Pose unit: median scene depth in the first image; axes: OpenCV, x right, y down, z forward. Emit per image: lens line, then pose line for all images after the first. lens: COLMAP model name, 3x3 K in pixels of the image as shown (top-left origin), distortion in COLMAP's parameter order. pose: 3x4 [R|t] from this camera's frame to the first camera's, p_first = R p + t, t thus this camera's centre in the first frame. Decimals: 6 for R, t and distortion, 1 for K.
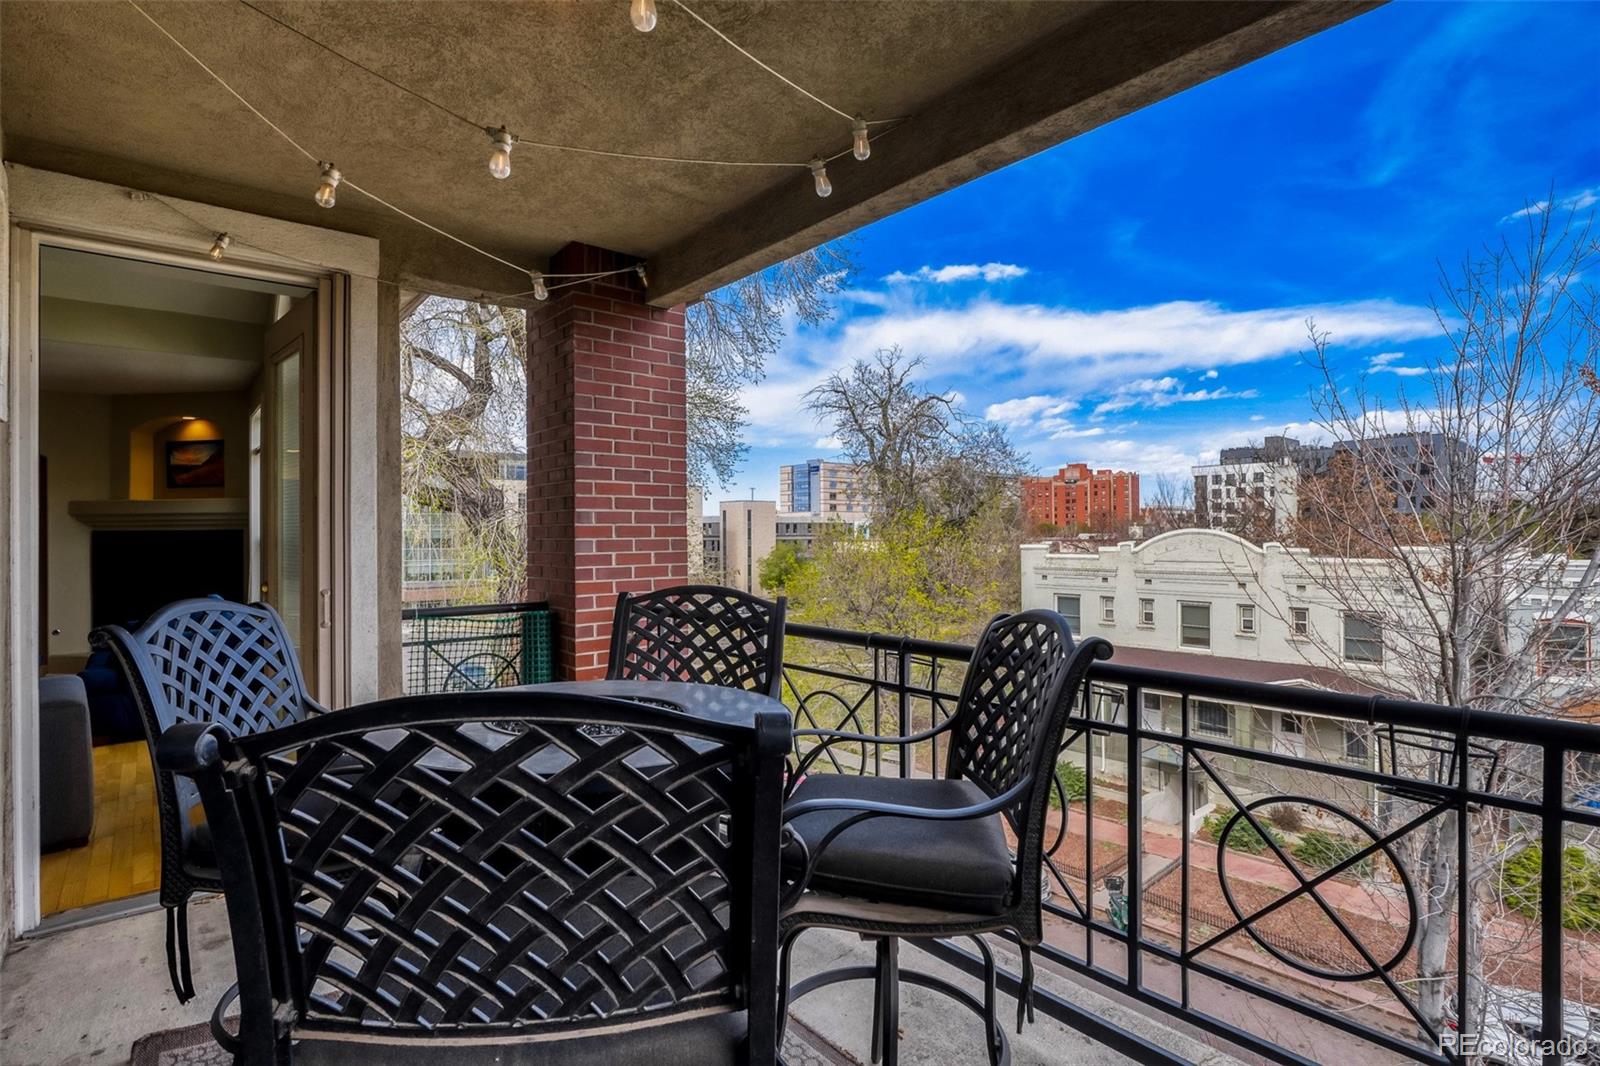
lens RADIAL K [[846.1, 0, 799.3], [0, 846.1, 548.3], [0, 0, 1]] dist [-0.000012, 0.000890]
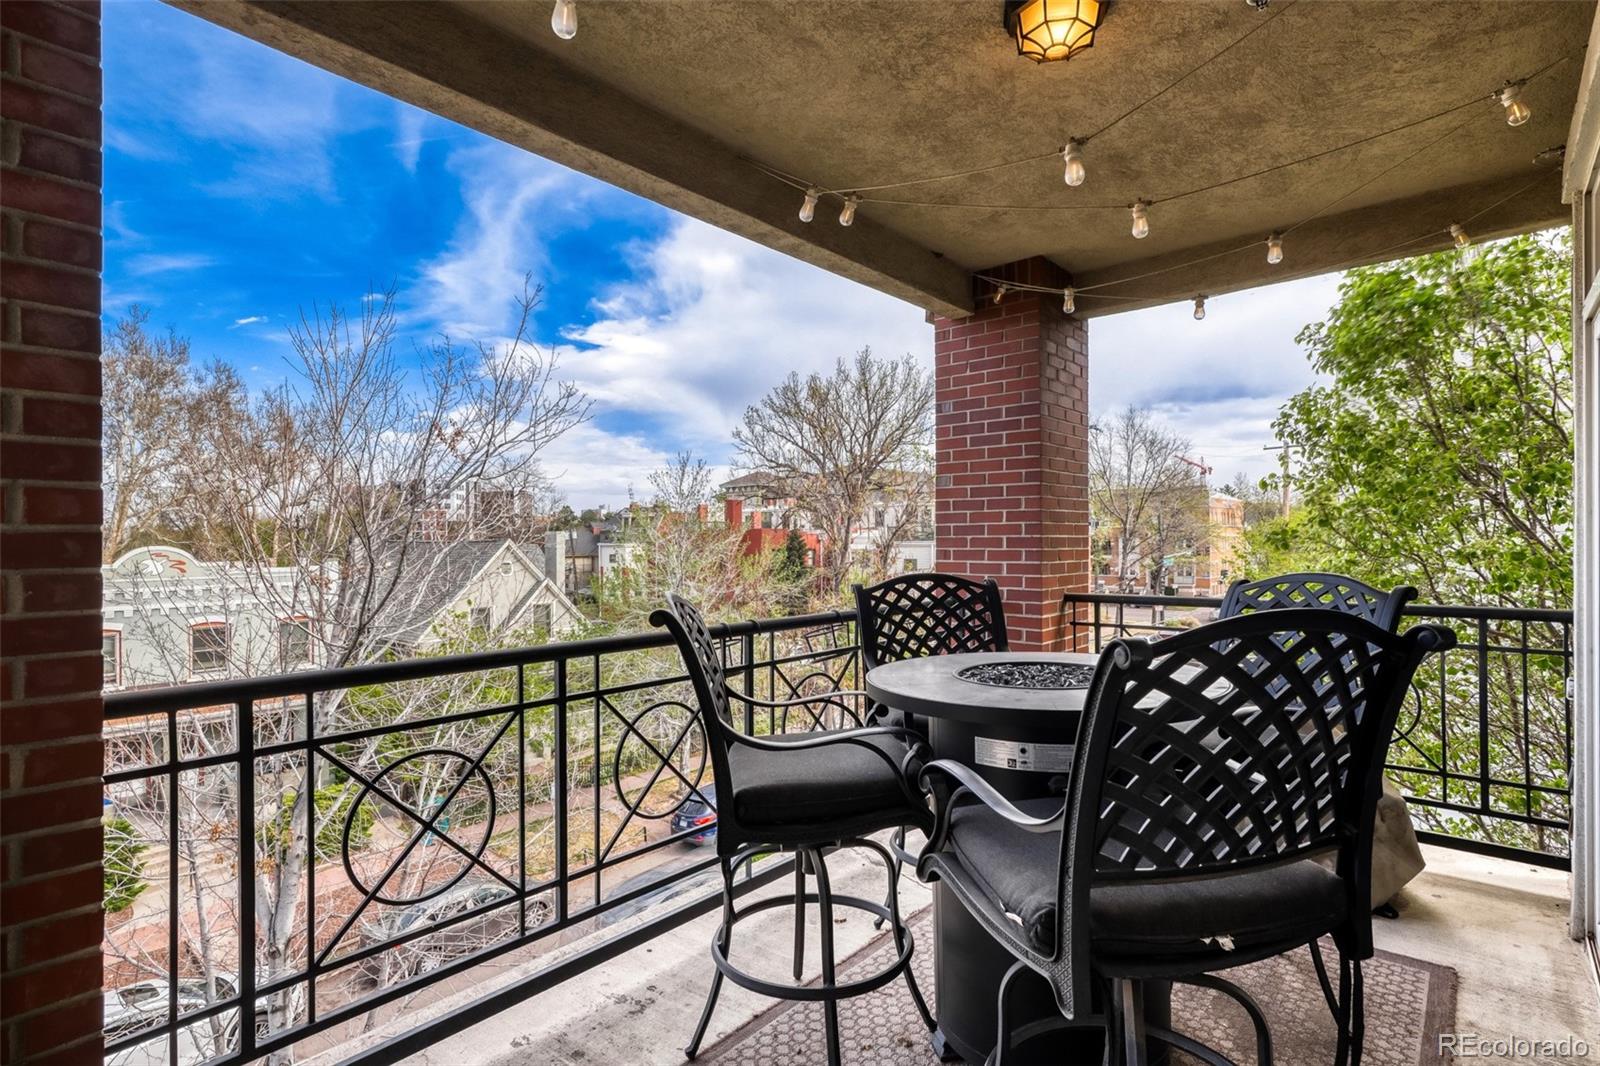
lens RADIAL K [[777.5, 0, 795.6], [0, 777.5, 529.4], [0, 0, 1]] dist [-0.020263, 0.008378]
pose [[-0.171467, 0.001831, 0.985188, -0.740958], [0.003575, 0.999993, -0.001236, -0.011868], [-0.985183, 0.003310, -0.171472, 0.919131]]
